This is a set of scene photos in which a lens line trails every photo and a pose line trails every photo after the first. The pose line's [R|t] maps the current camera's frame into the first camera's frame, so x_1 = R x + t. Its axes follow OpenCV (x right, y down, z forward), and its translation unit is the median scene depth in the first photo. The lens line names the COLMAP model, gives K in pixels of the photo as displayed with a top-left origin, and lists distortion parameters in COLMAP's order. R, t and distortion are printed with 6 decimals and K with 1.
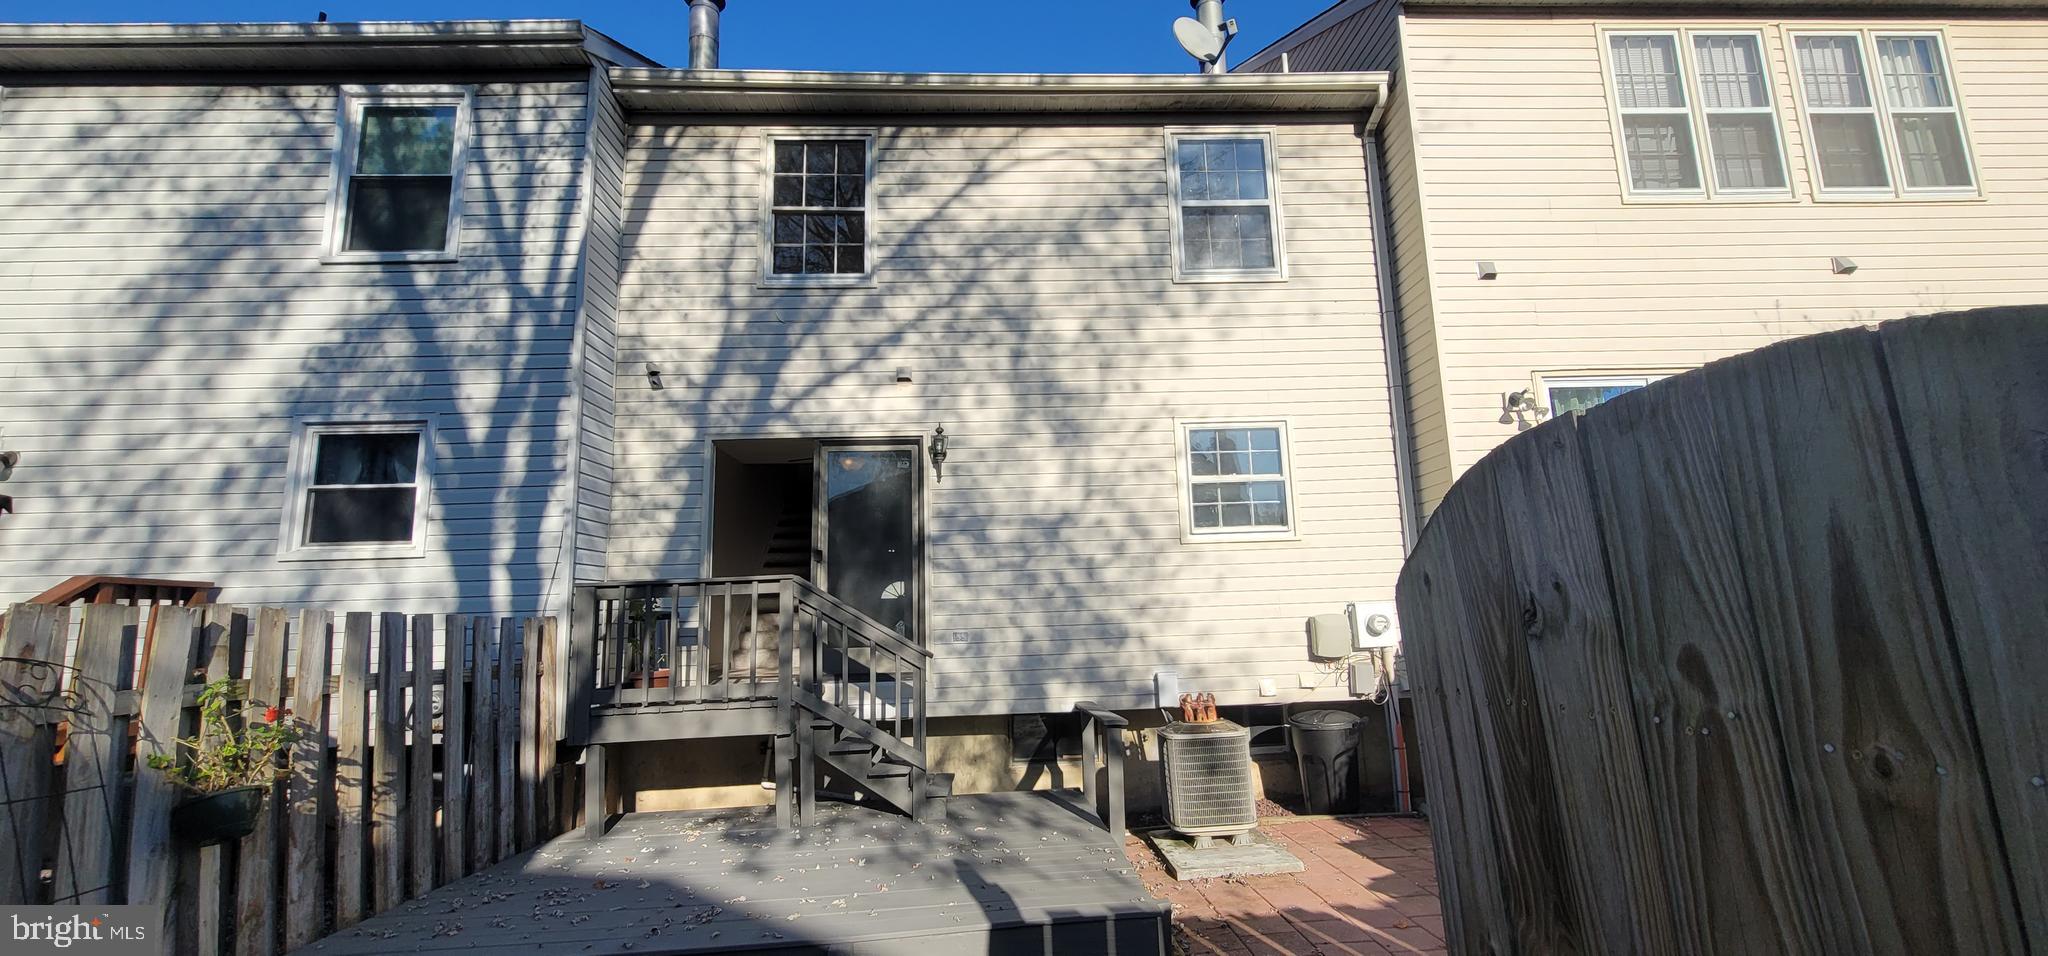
lens RADIAL K [[920.5, 0, 1023.9], [0, 920.5, 488.8], [0, 0, 1]] dist [-0.006086, 0.001076]
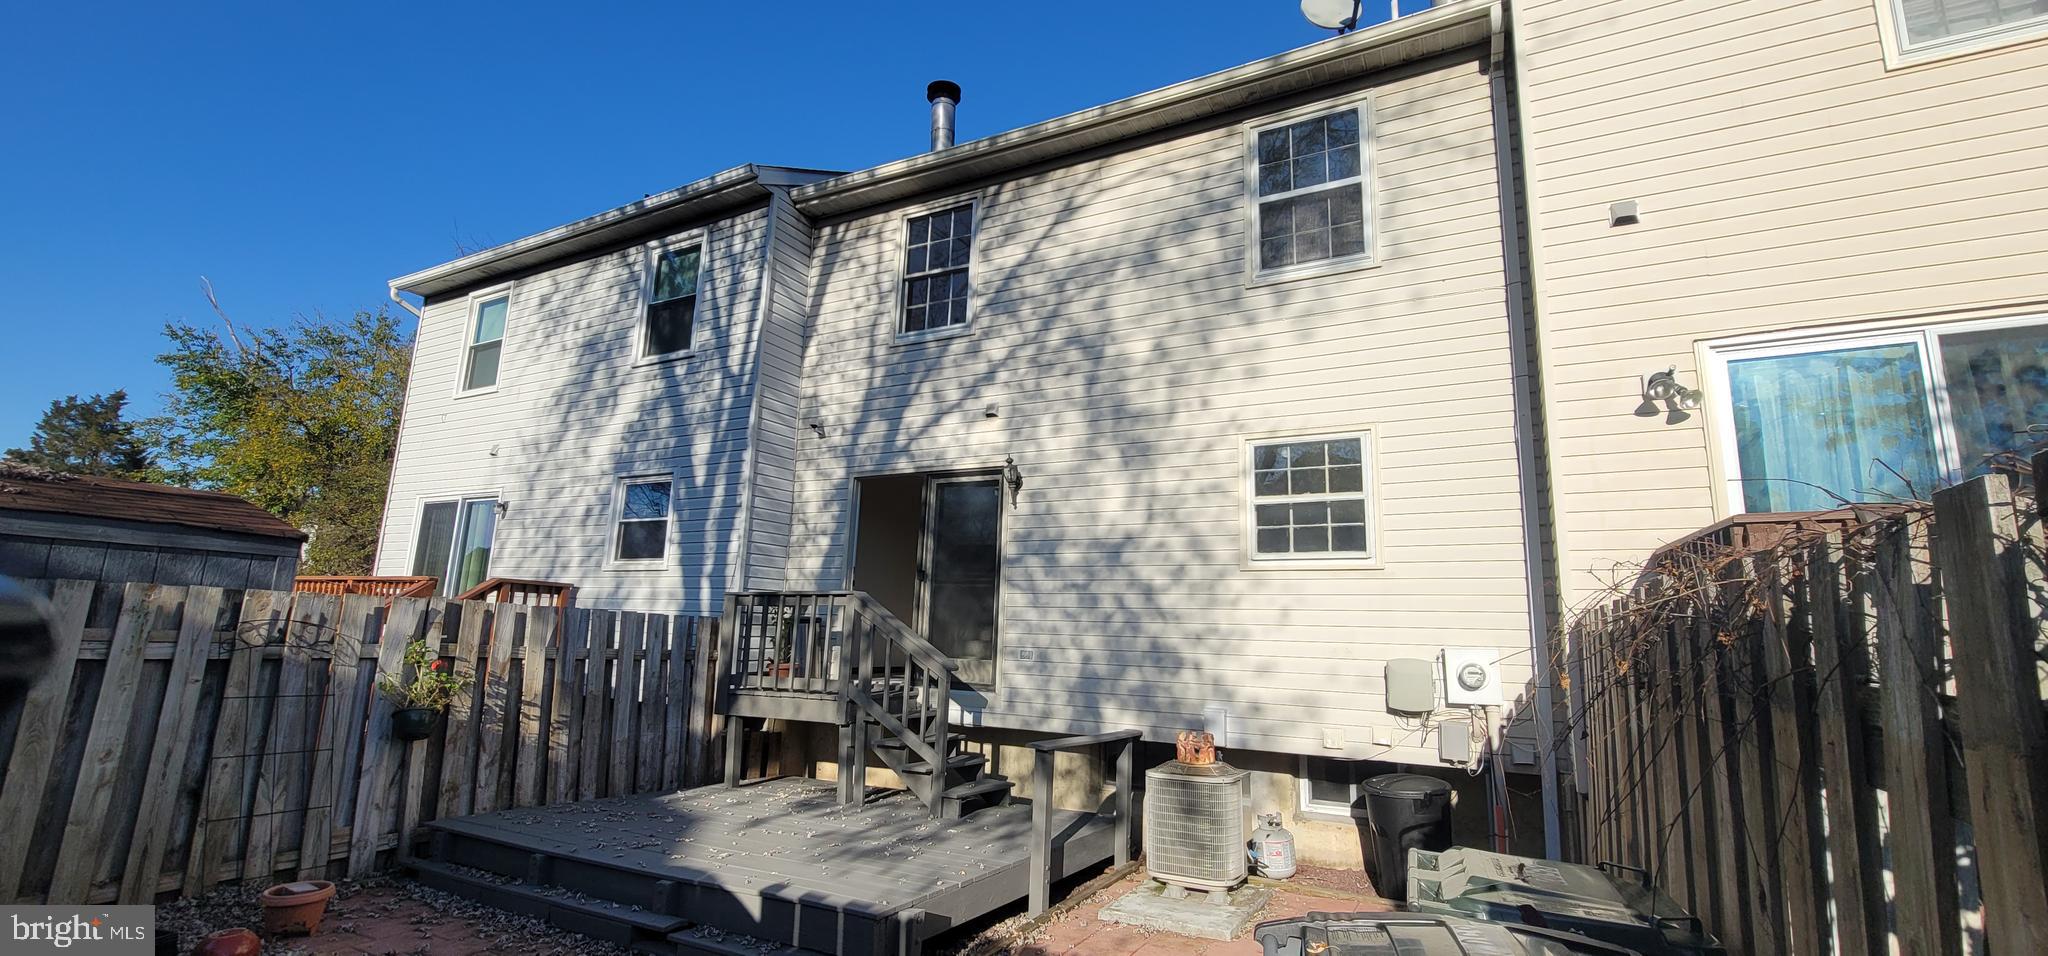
lens RADIAL K [[929.7, 0, 1024.0], [0, 929.7, 478.0], [0, 0, 1]] dist [-0.001997, -0.000118]
pose [[0.831598, -0.034777, -0.554288, 0.511481], [0.020652, 0.999284, -0.031711, -0.007421], [0.554993, 0.014924, 0.831721, 0.102570]]
